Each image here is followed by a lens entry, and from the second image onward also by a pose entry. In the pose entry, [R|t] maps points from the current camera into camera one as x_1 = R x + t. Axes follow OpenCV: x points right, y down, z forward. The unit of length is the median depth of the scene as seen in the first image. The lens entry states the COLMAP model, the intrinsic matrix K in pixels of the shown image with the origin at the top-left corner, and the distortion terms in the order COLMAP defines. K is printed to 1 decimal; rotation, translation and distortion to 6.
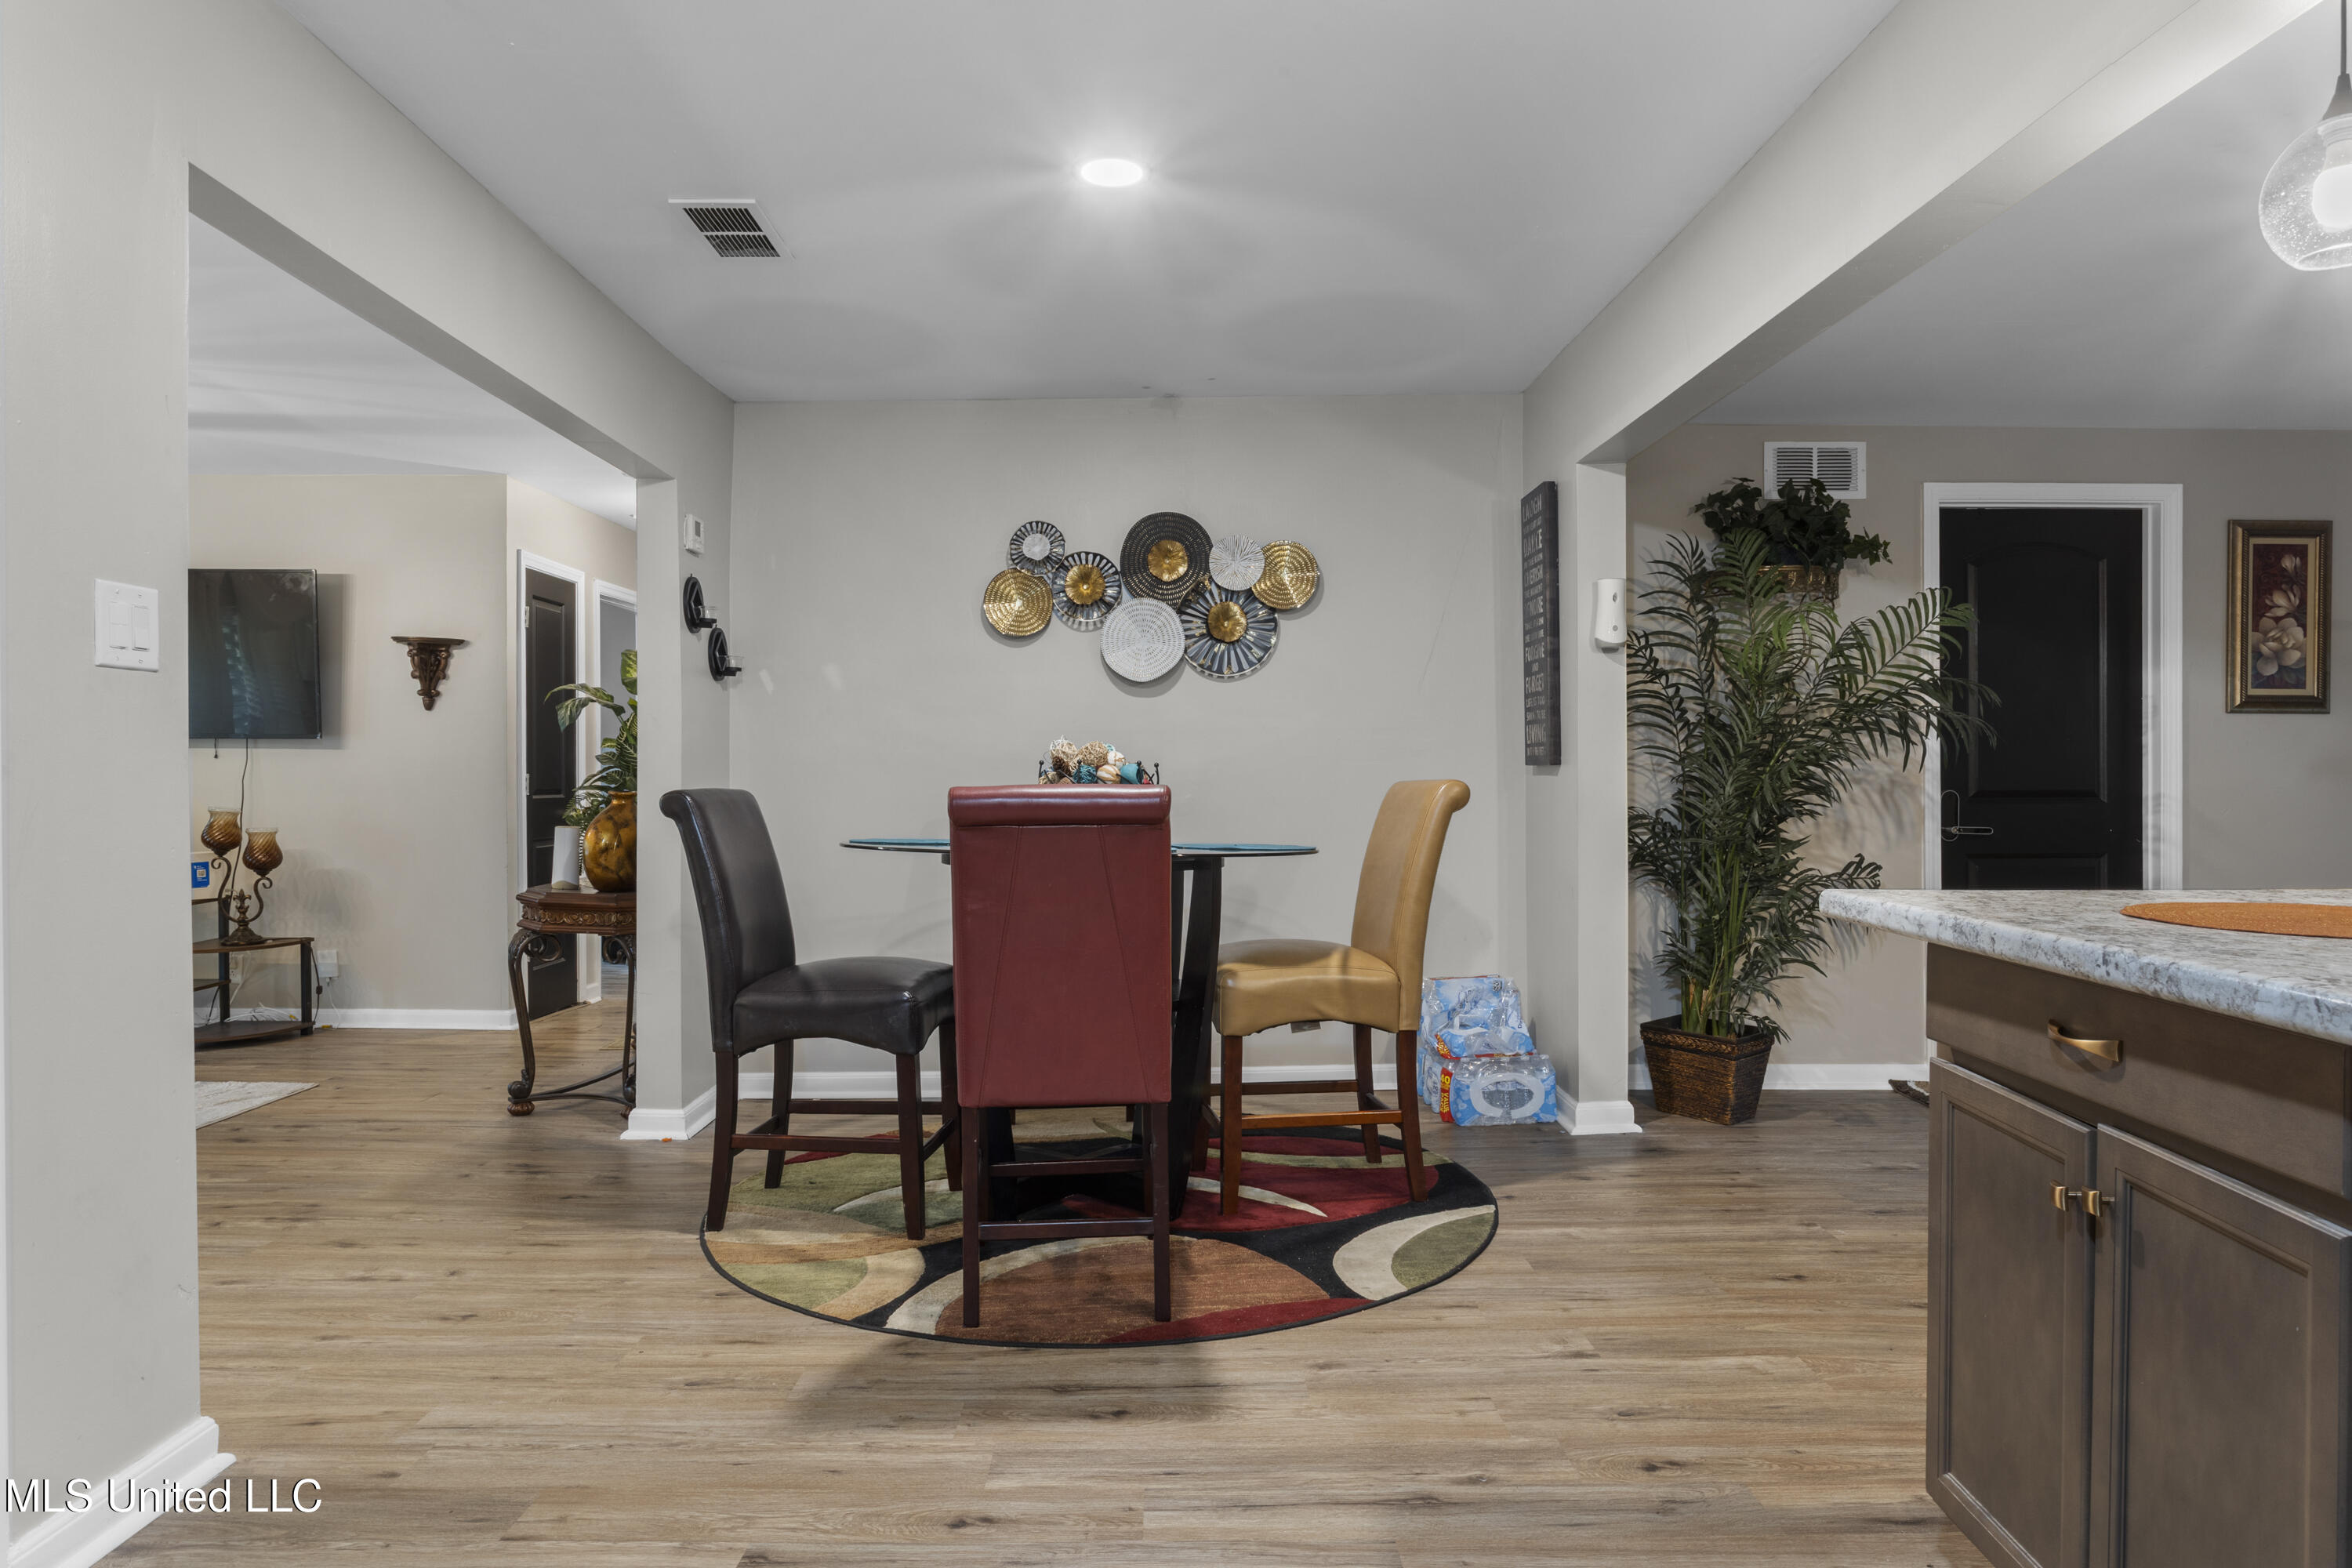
lens RADIAL K [[1420.6, 0, 1182.4], [0, 1420.6, 779.2], [0, 0, 1]] dist [0.000038, 0.000641]
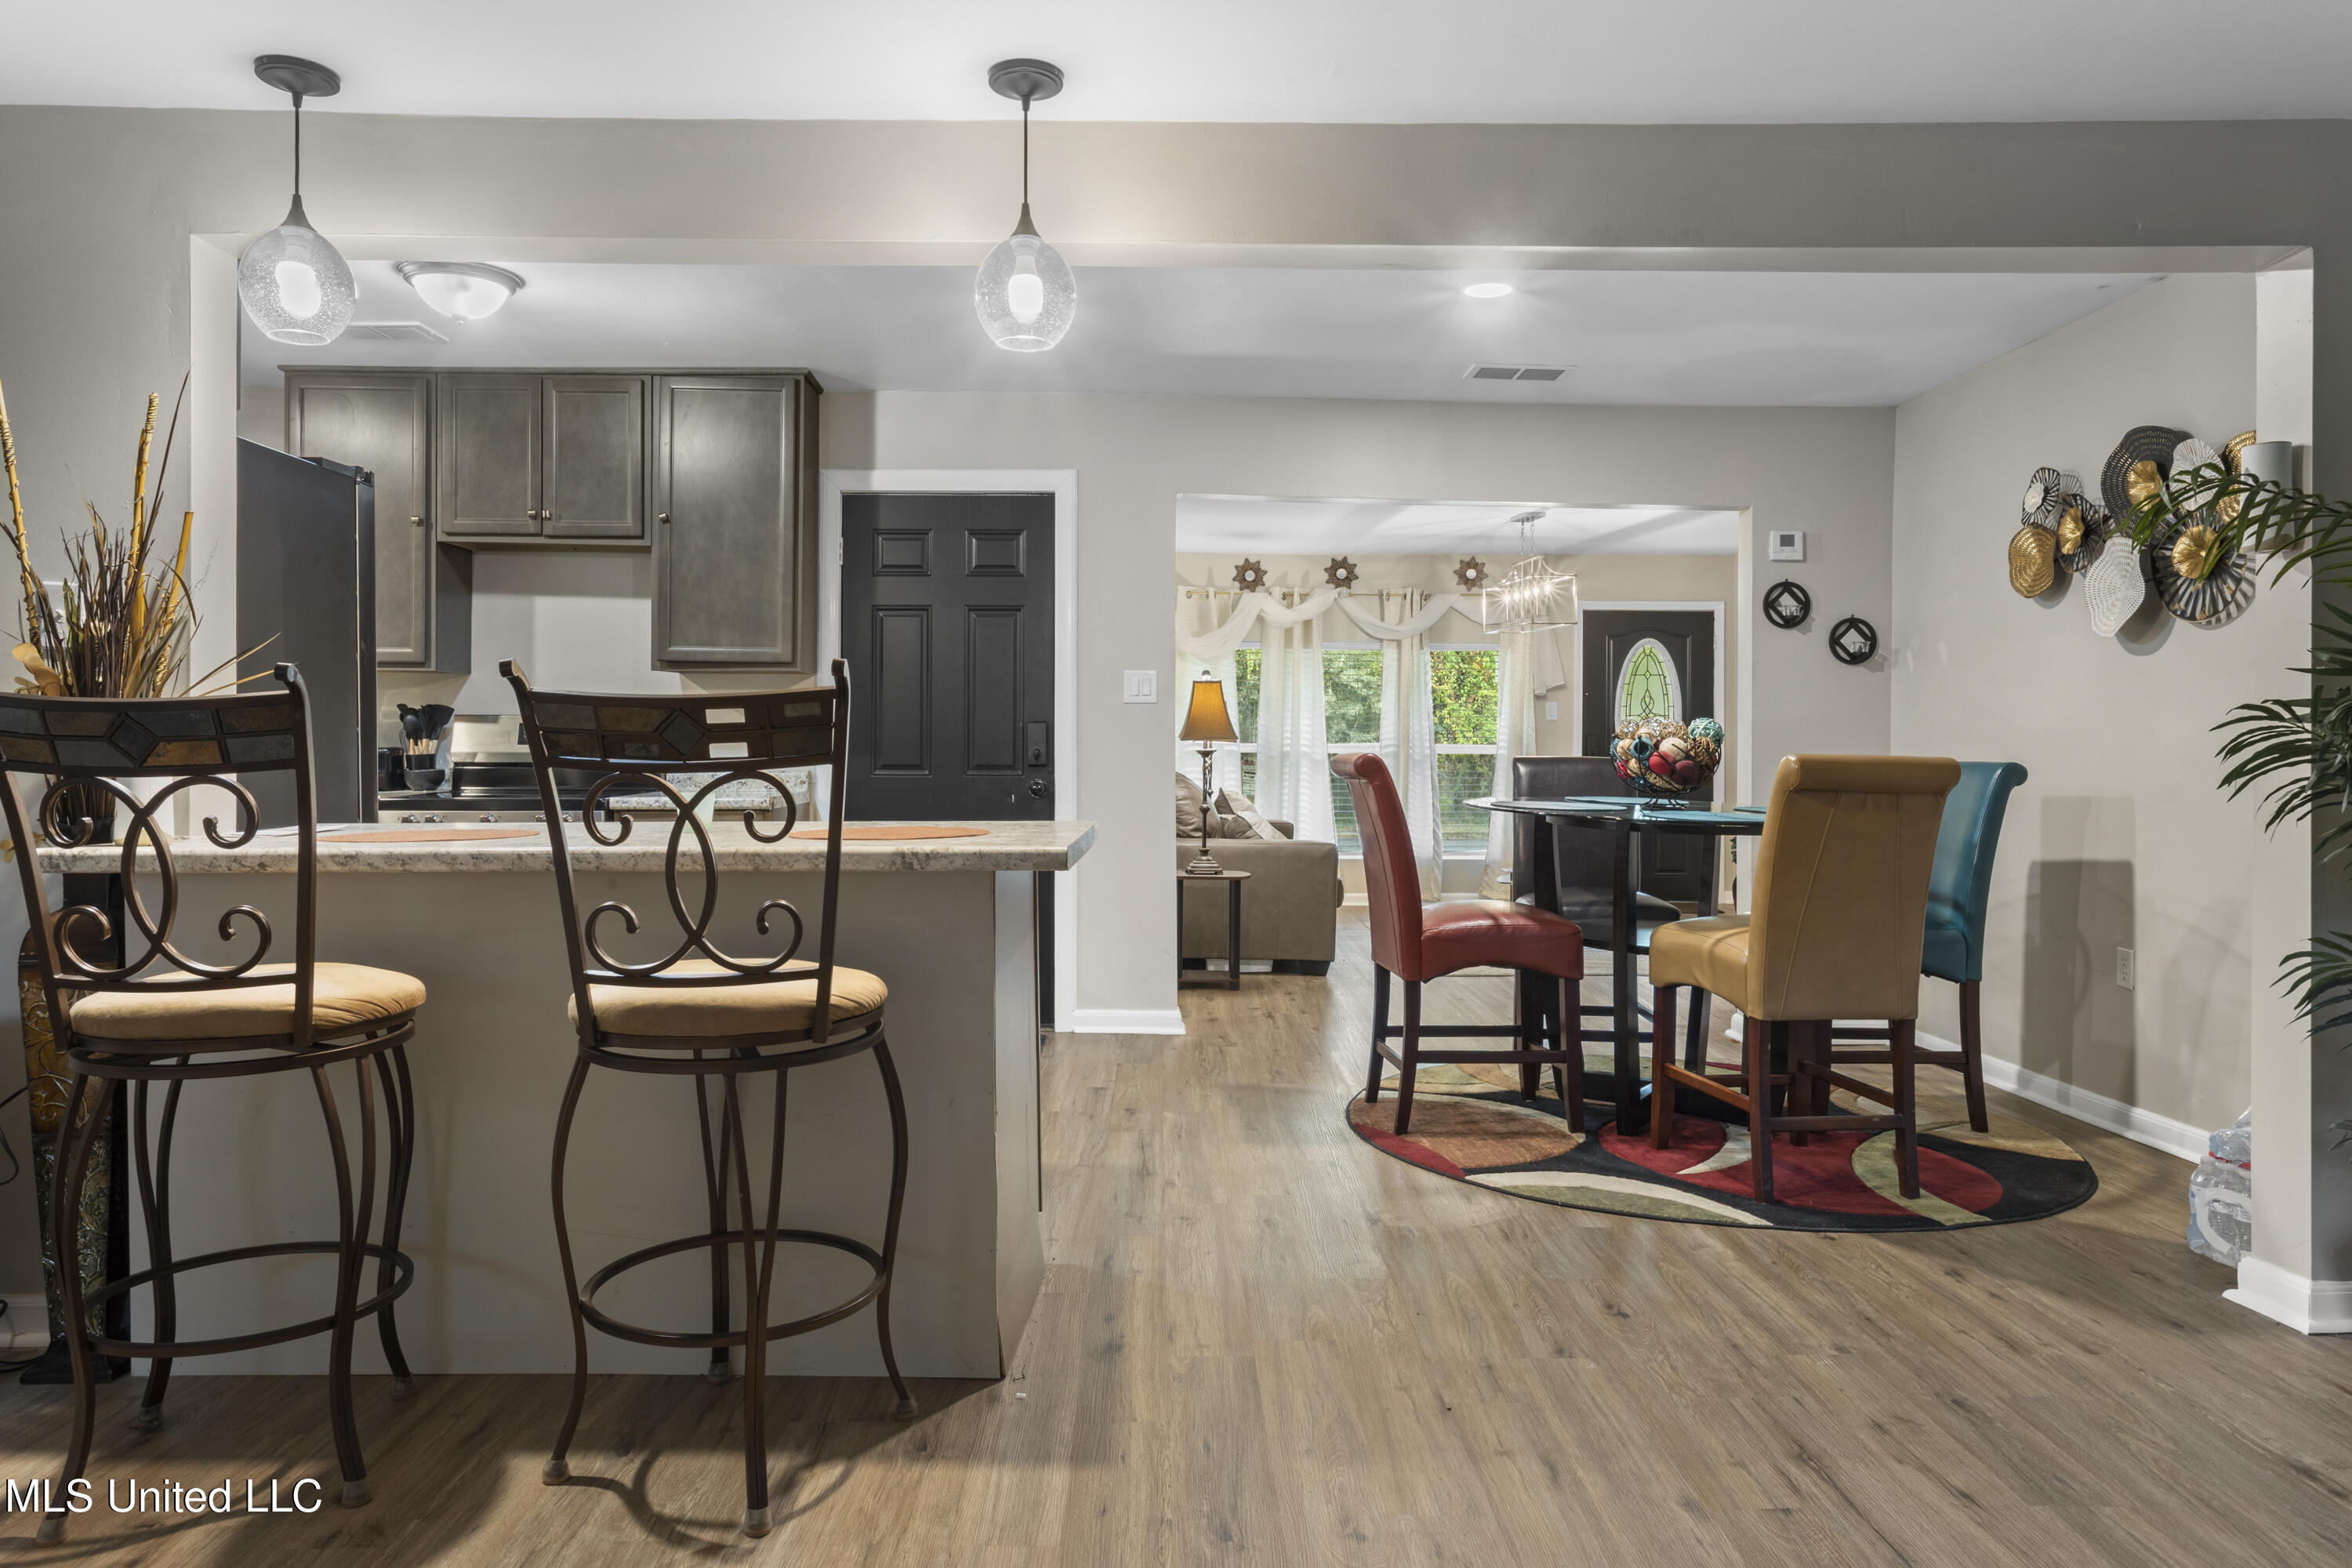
lens RADIAL K [[1541.5, 0, 1178.1], [0, 1541.5, 778.3], [0, 0, 1]] dist [-0.000240, 0.001253]
pose [[-0.001016, 0.024215, -0.999706, 1.259292], [-0.009411, 0.999662, 0.024223, -0.004942], [0.999955, 0.009432, -0.000788, 0.652910]]
